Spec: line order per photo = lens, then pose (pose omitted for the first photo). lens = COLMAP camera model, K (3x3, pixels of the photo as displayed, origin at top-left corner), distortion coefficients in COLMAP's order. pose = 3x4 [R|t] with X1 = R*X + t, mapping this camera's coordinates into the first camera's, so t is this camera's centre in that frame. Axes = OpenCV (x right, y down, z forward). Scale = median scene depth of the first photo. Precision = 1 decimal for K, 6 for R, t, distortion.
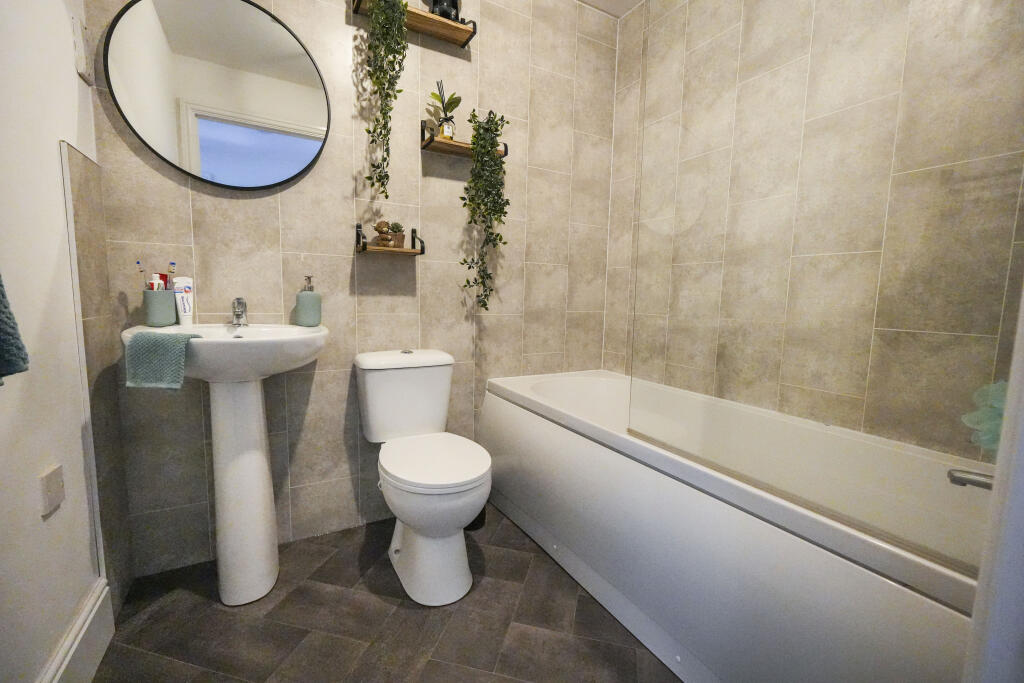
lens RADIAL K [[430.3, 0, 511.2], [0, 430.3, 342.4], [0, 0, 1]] dist [0.001229, 0.000281]
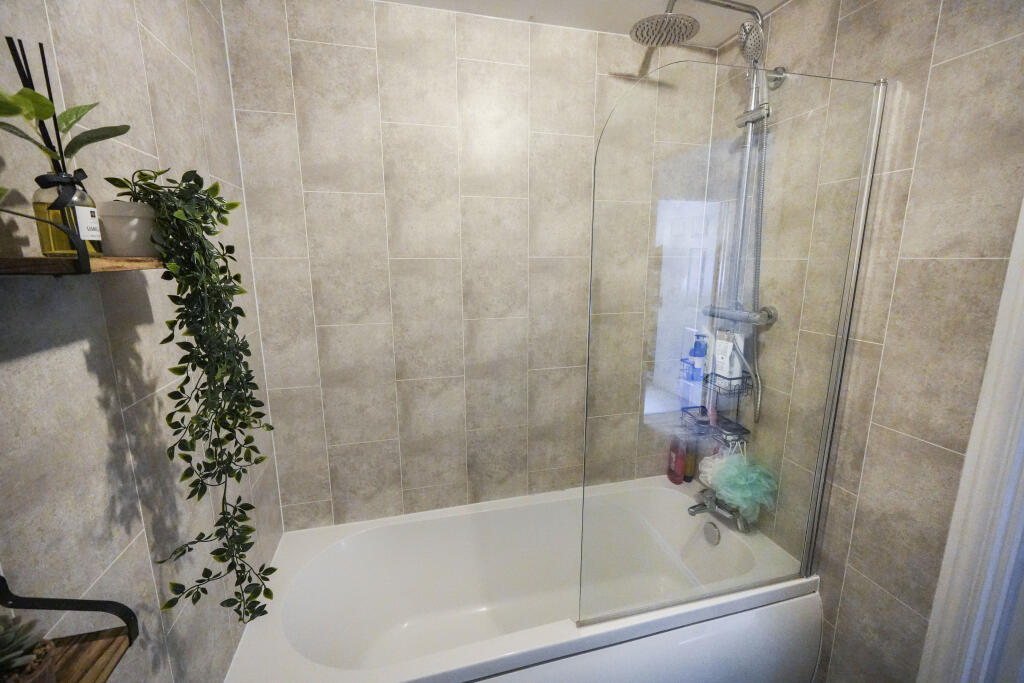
lens RADIAL K [[430.3, 0, 512.2], [0, 430.3, 341.6], [0, 0, 1]] dist [0.001229, 0.000281]
pose [[0.238308, -0.215762, 0.946919, -0.376405], [0.114408, 0.974458, 0.193244, -0.430563], [-0.964427, 0.062284, 0.256906, 0.633338]]
